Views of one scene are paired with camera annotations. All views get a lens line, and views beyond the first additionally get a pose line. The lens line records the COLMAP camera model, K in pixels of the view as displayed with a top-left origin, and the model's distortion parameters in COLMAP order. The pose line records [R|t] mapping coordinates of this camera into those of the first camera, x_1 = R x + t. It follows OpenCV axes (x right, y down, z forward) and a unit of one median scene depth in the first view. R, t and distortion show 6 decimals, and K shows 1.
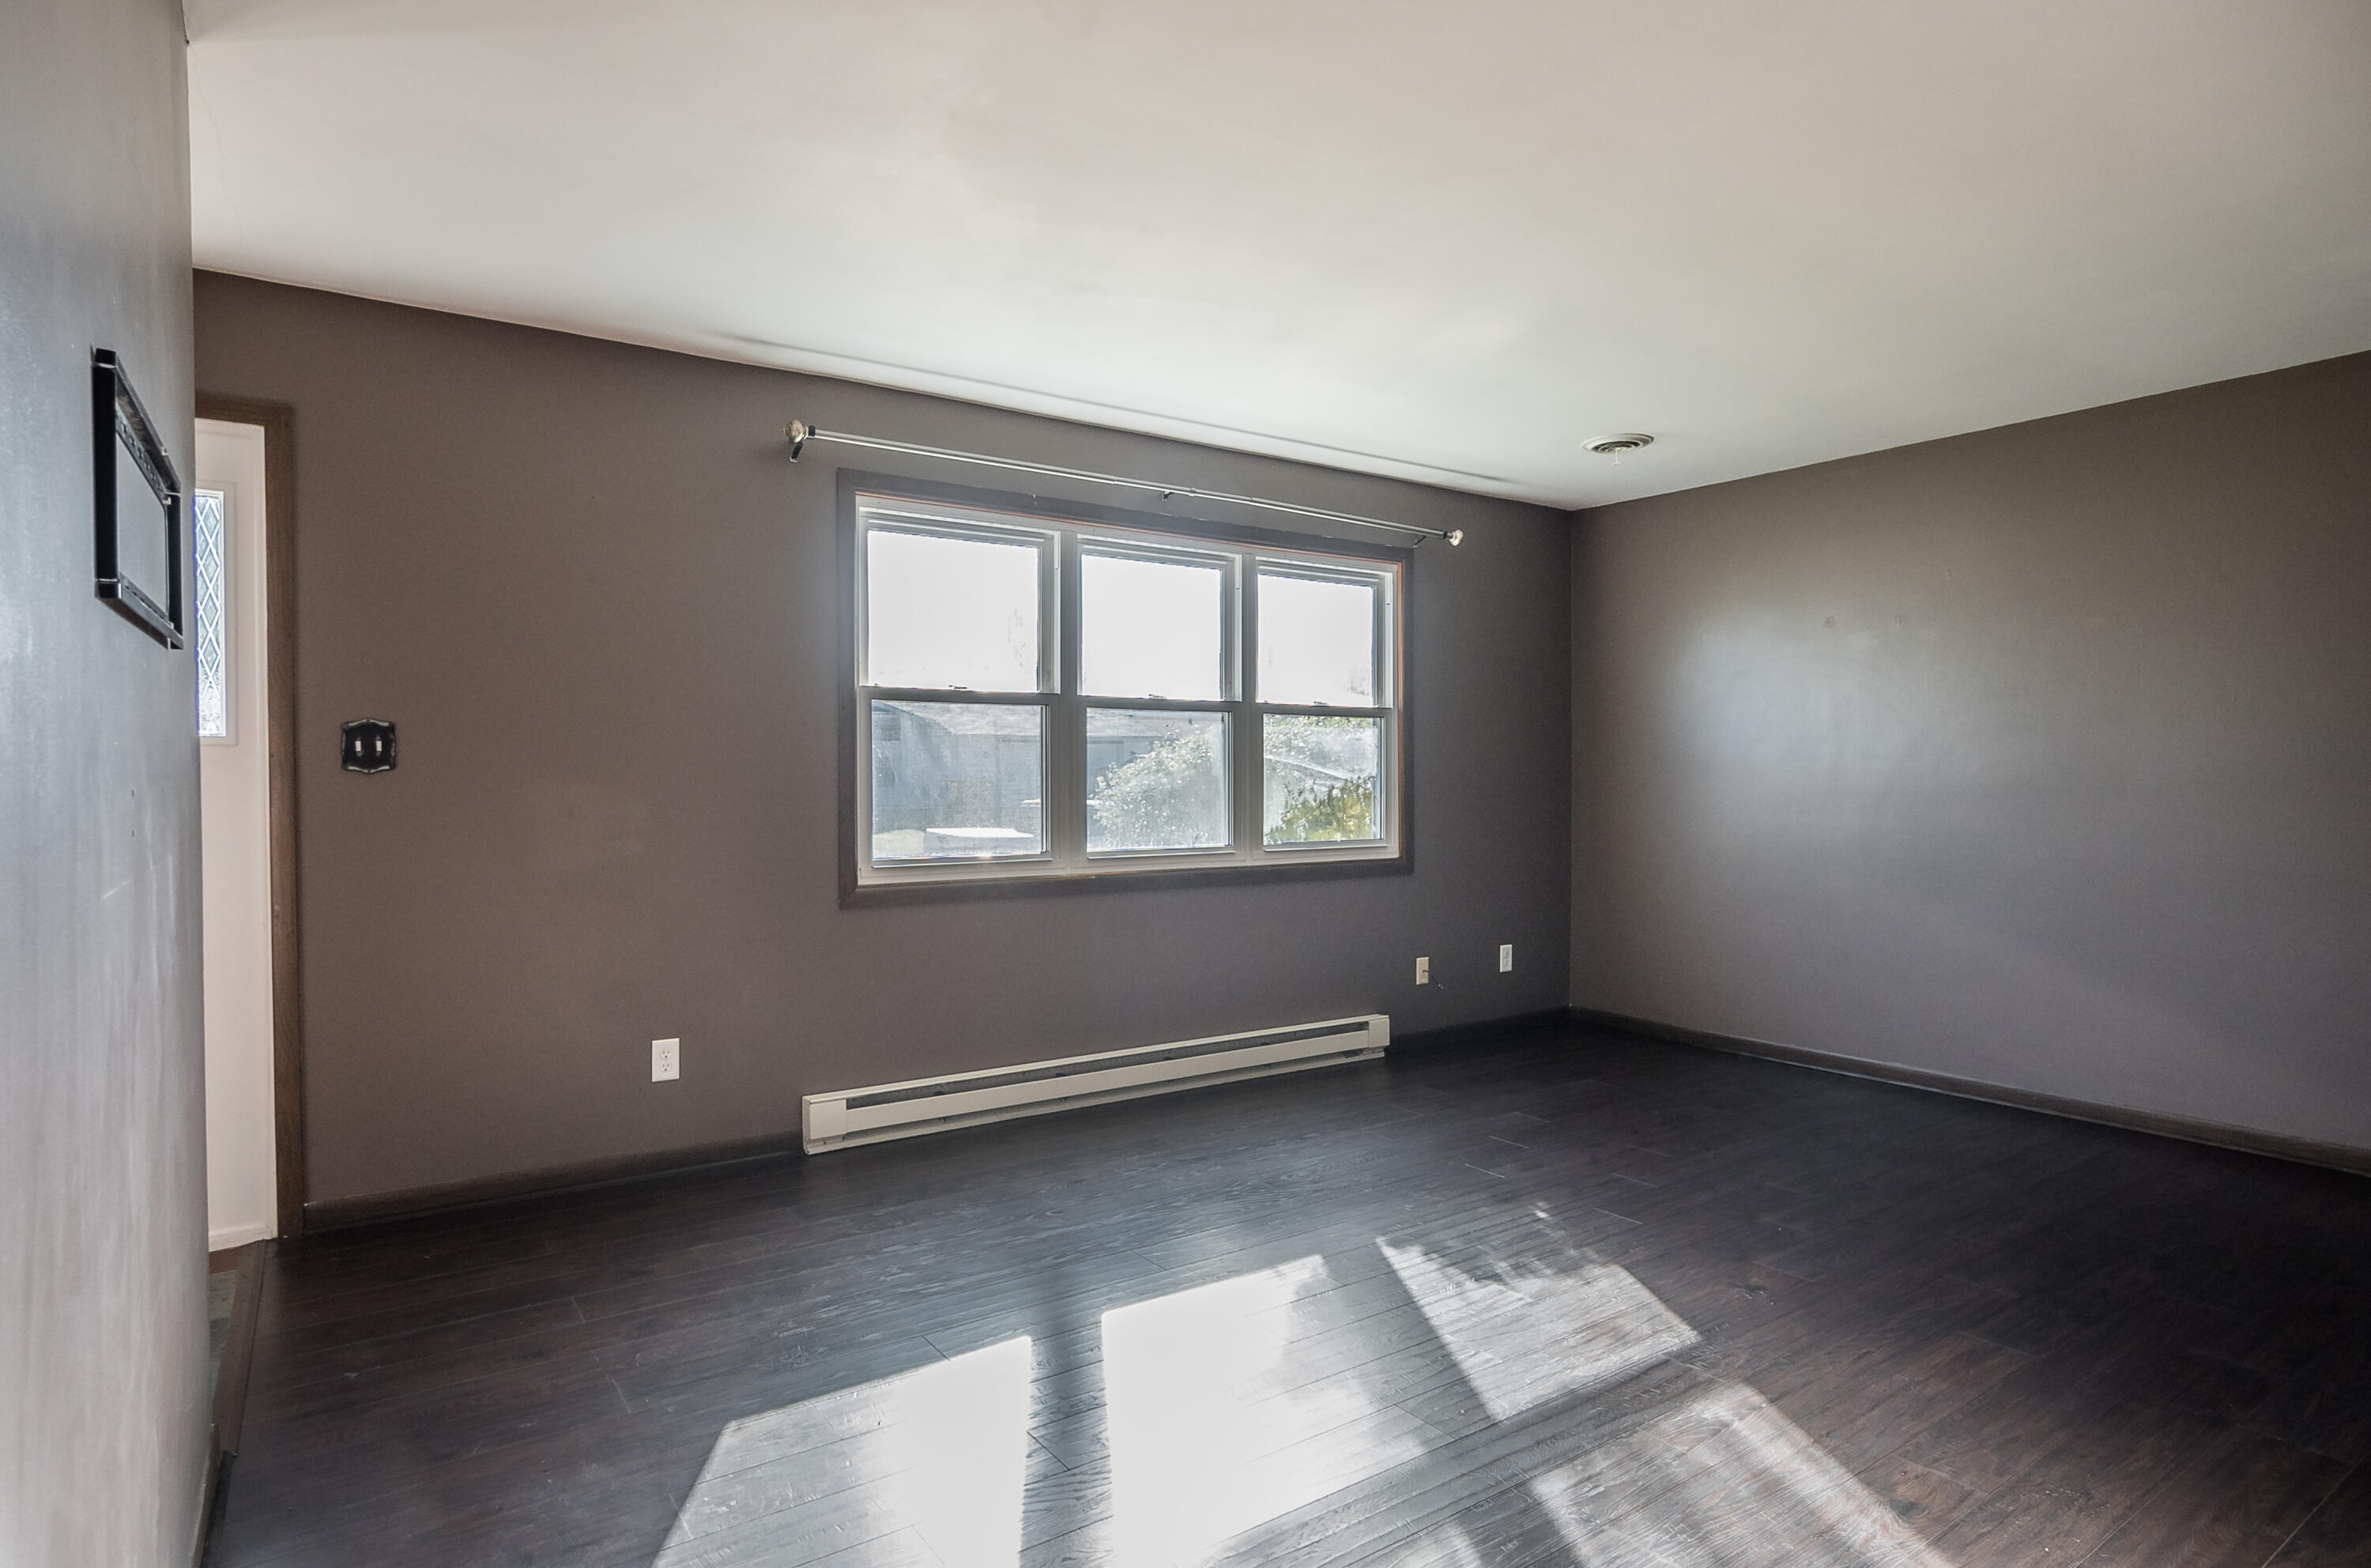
lens RADIAL K [[1263.3, 0, 1175.3], [0, 1263.3, 797.7], [0, 0, 1]] dist [-0.024484, 0.014284]
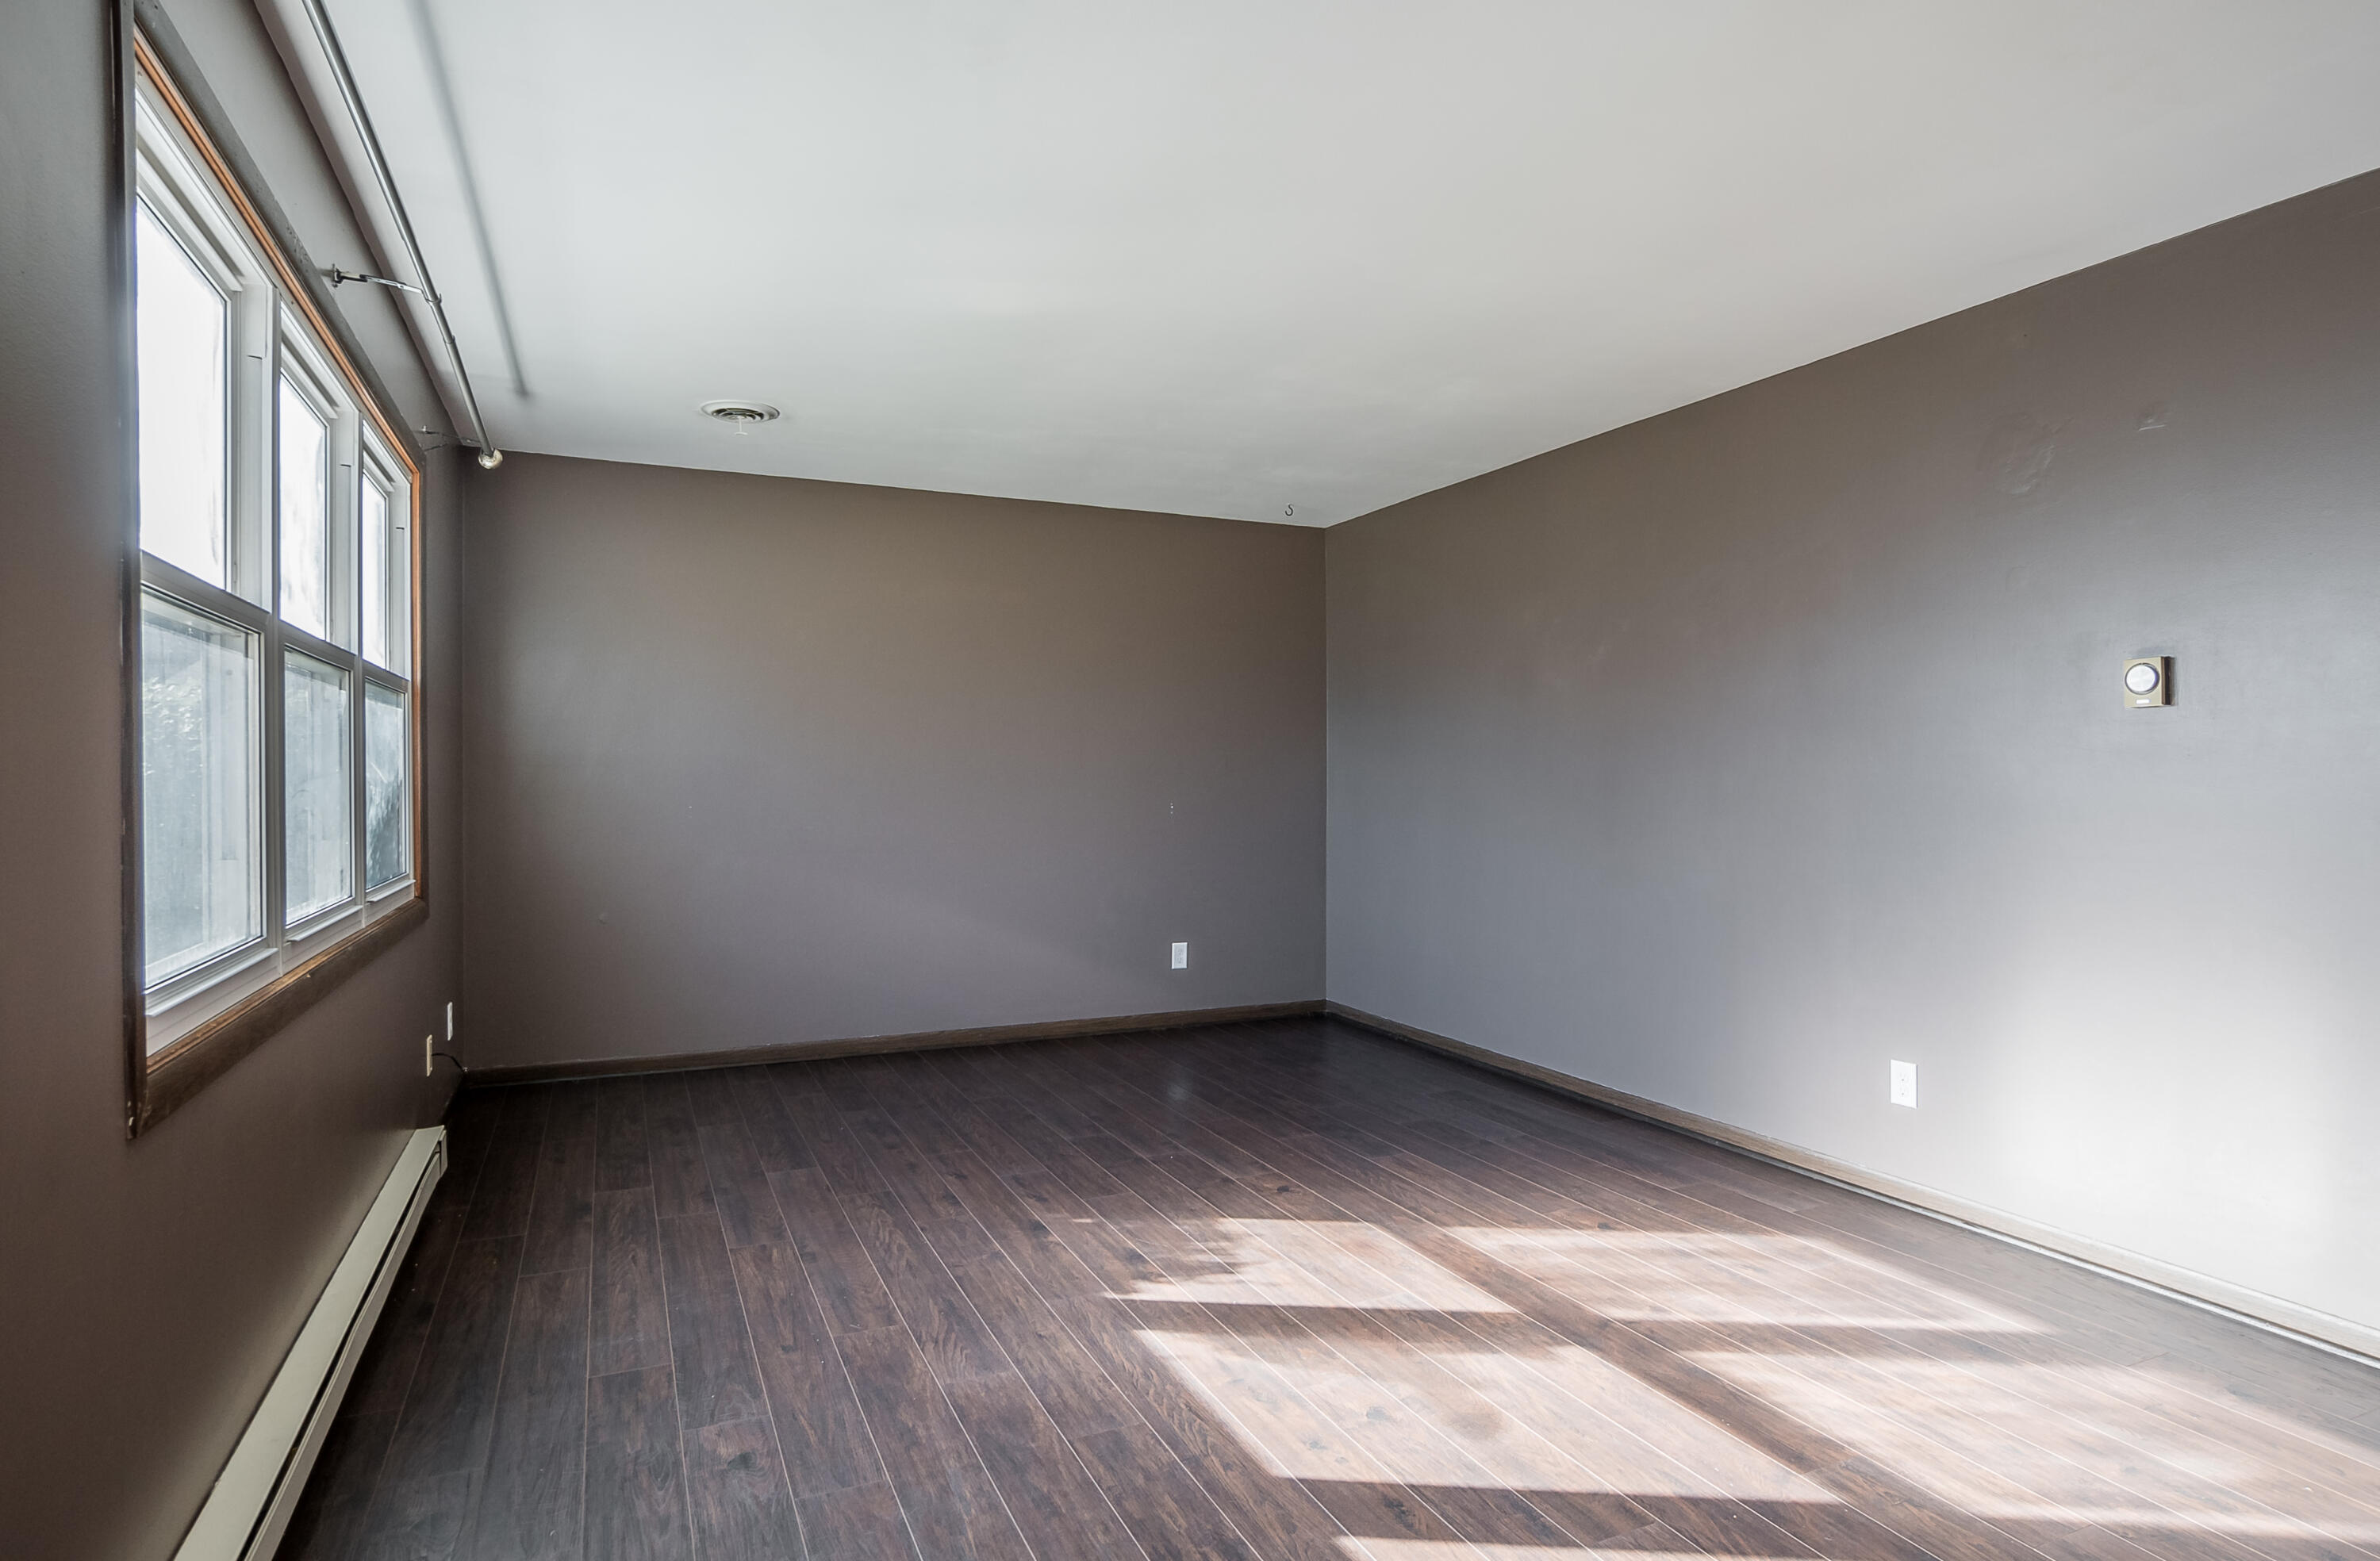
lens RADIAL K [[1268.0, 0, 1190.5], [0, 1268.0, 773.7], [0, 0, 1]] dist [-0.024484, 0.014284]
pose [[0.177169, 0.000873, 0.984180, -0.745154], [0.018860, 0.999813, -0.004282, -0.015309], [-0.984000, 0.019320, 0.177119, 0.814806]]
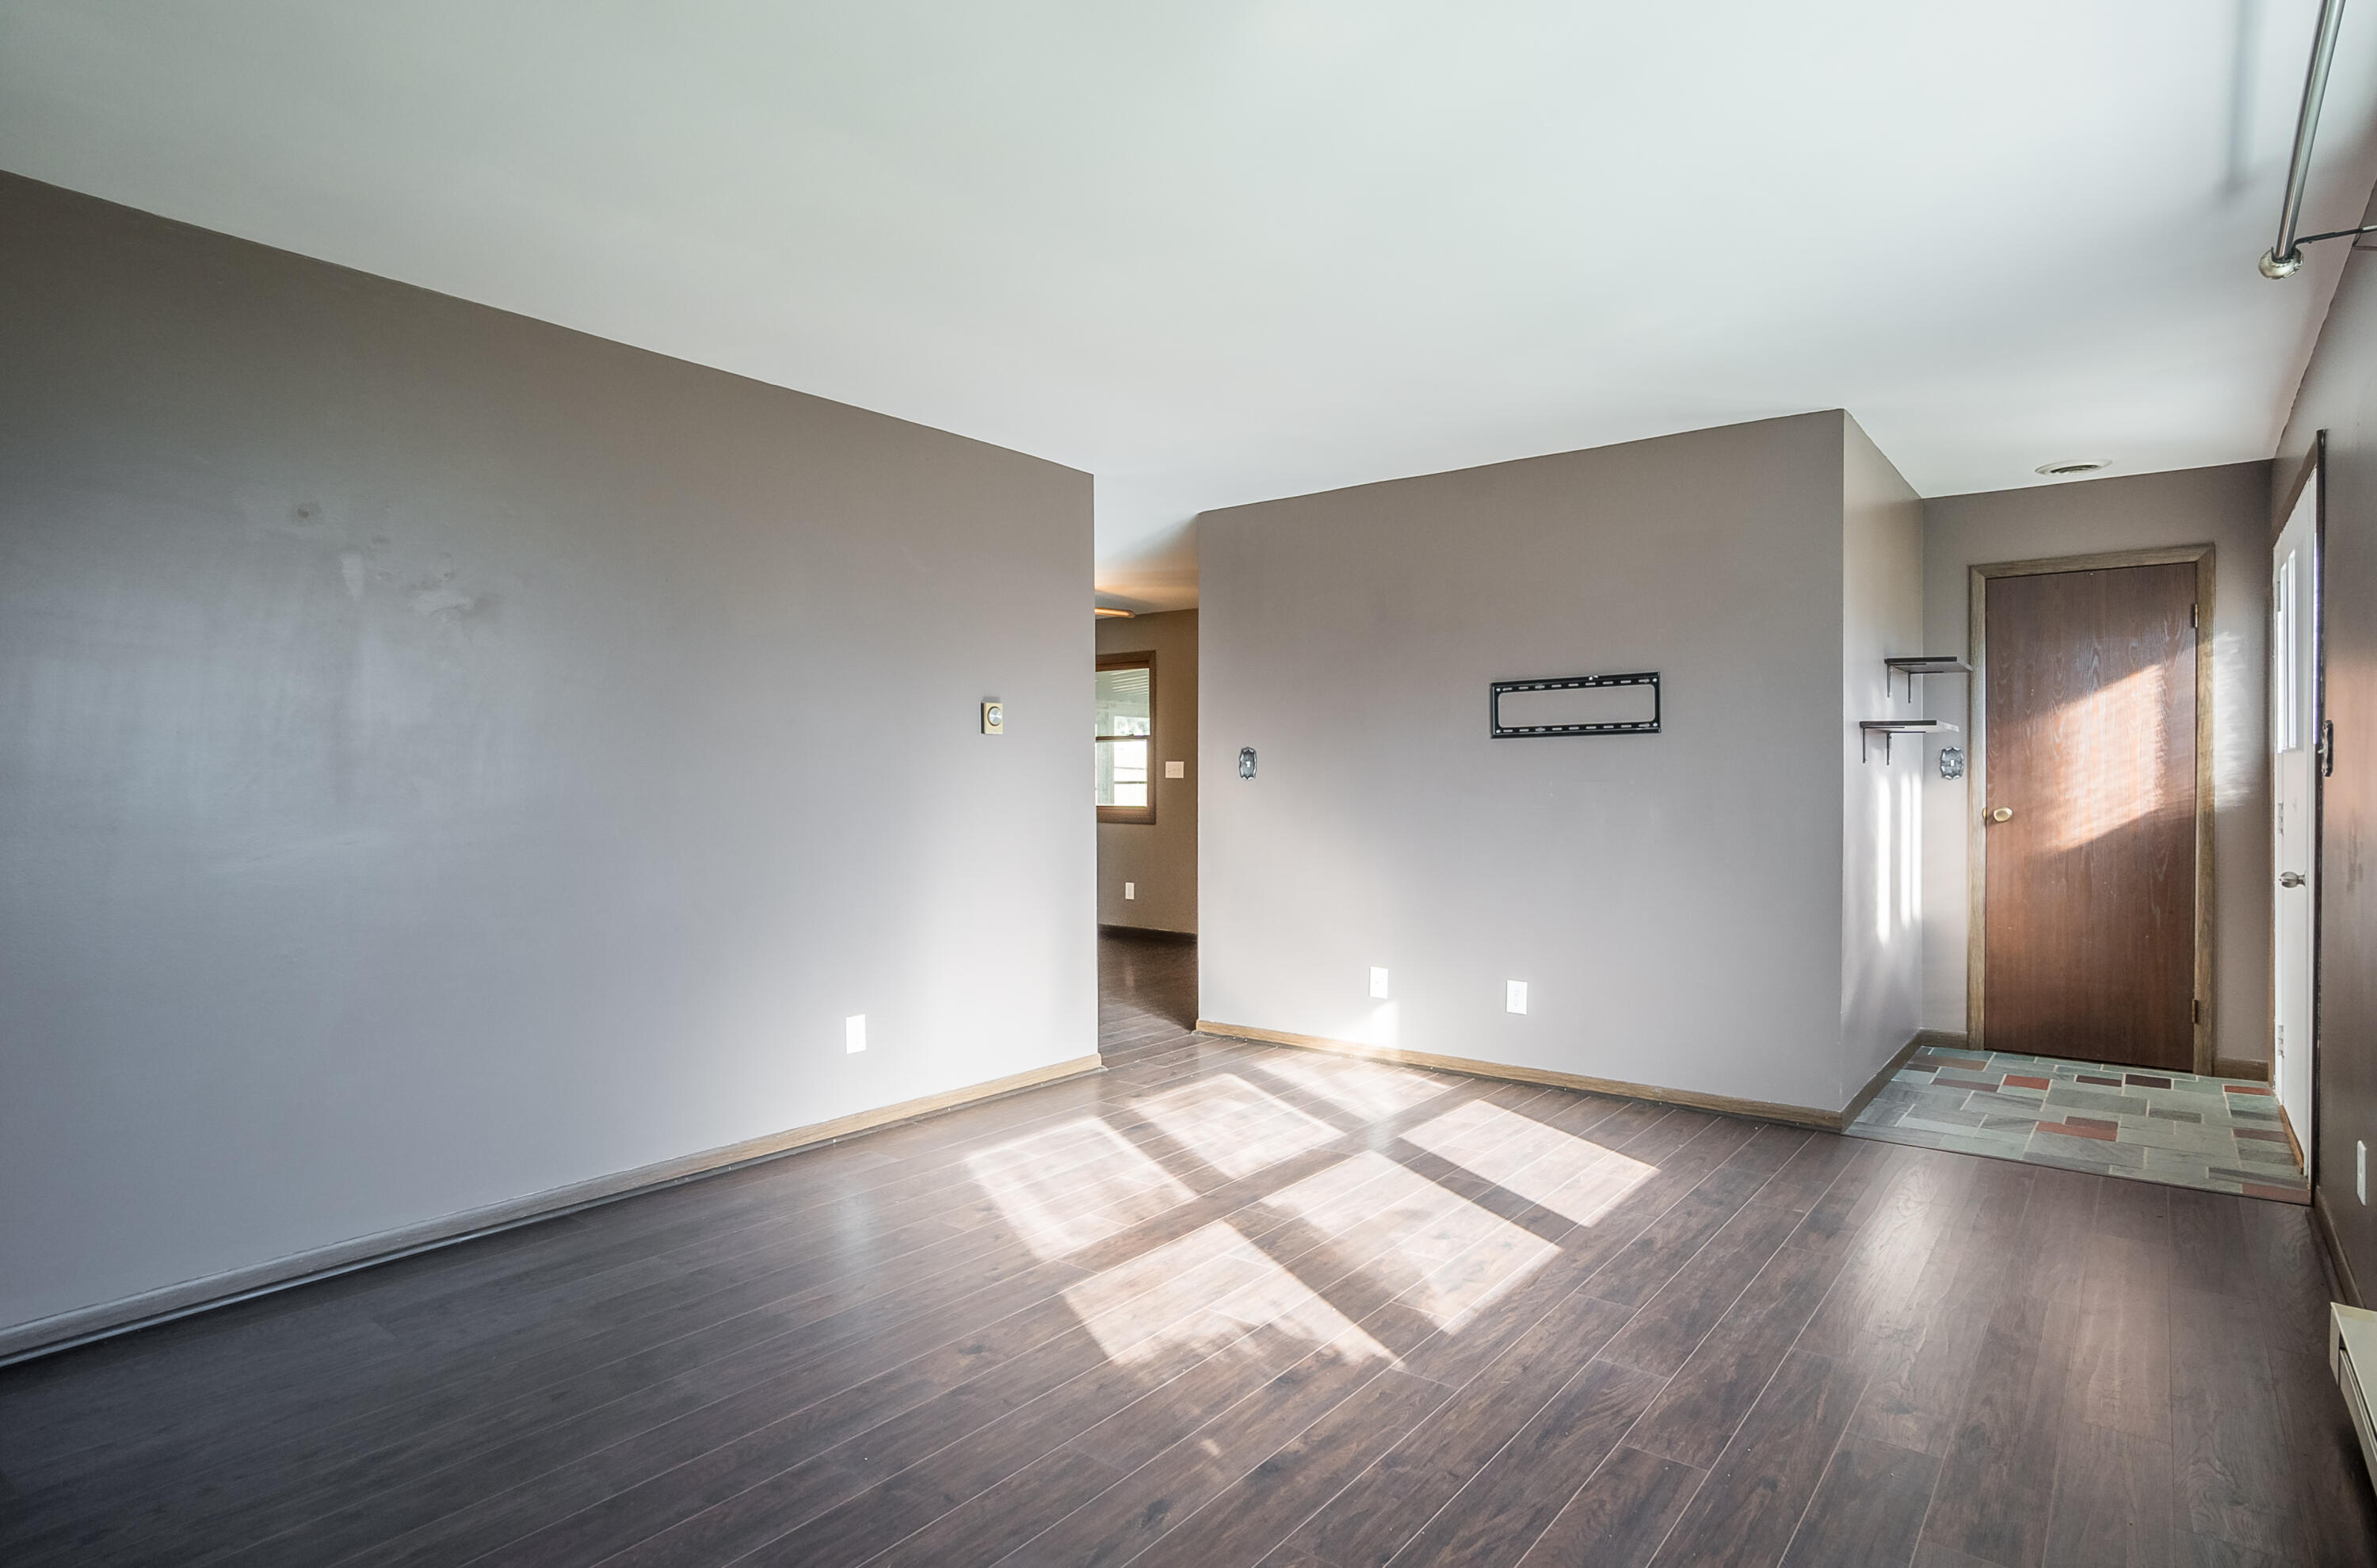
lens RADIAL K [[1266.5, 0, 1188.0], [0, 1266.5, 777.3], [0, 0, 1]] dist [-0.024484, 0.014284]
pose [[-0.955496, -0.002271, -0.294996, 0.550884], [-0.007724, 0.999820, 0.017321, -0.031900], [0.294903, 0.018829, -0.955342, 1.794229]]
